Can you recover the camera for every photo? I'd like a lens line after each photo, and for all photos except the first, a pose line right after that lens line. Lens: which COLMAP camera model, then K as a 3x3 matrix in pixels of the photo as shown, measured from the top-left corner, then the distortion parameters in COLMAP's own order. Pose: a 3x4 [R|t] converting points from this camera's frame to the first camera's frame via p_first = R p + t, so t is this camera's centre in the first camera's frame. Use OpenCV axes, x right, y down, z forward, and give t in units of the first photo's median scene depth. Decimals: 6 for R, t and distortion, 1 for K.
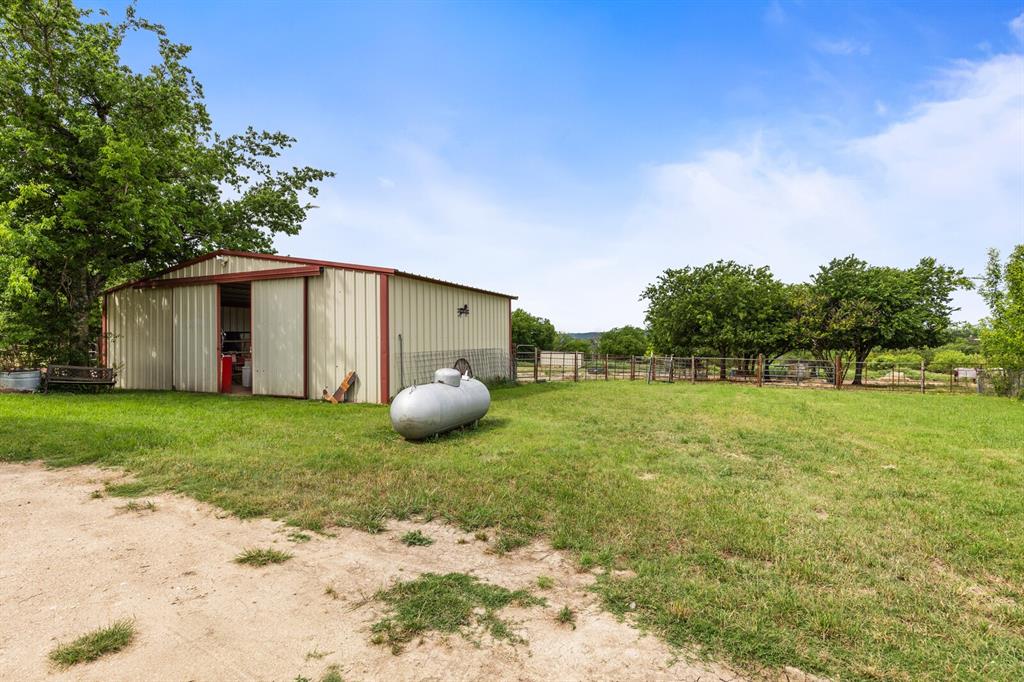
lens RADIAL K [[486.9, 0, 513.4], [0, 486.9, 338.5], [0, 0, 1]] dist [-0.012695, -0.000190]
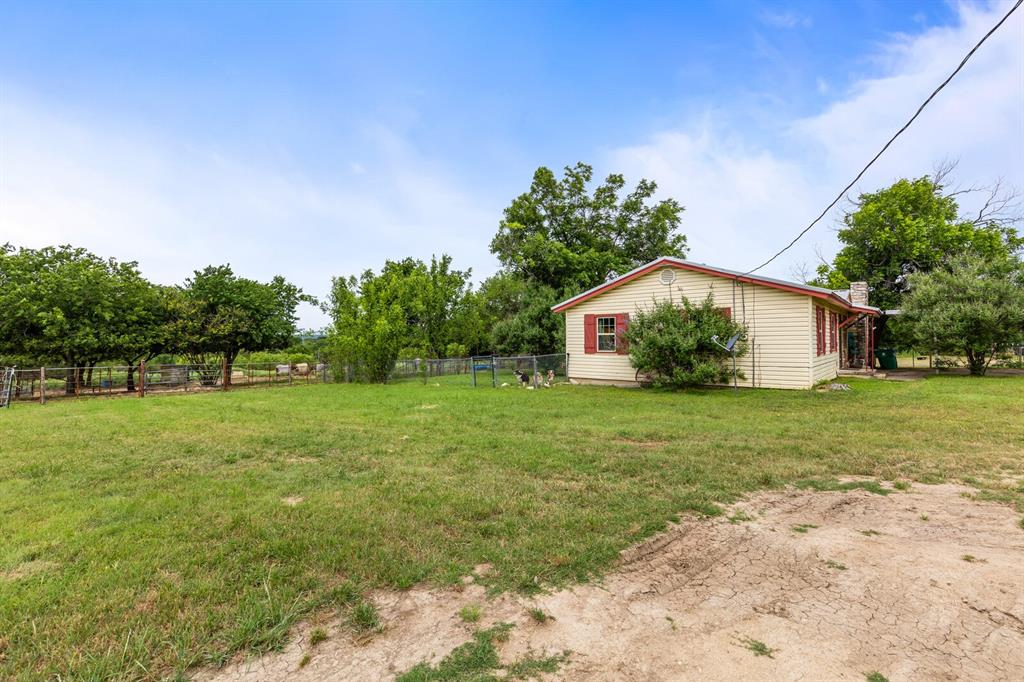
lens RADIAL K [[465.1, 0, 509.3], [0, 465.1, 339.7], [0, 0, 1]] dist [0.004302, -0.000573]
pose [[0.301123, -0.000576, 0.953585, -0.098701], [0.005314, 0.999985, -0.001074, -0.001333], [-0.953570, 0.005391, 0.301122, 0.088243]]
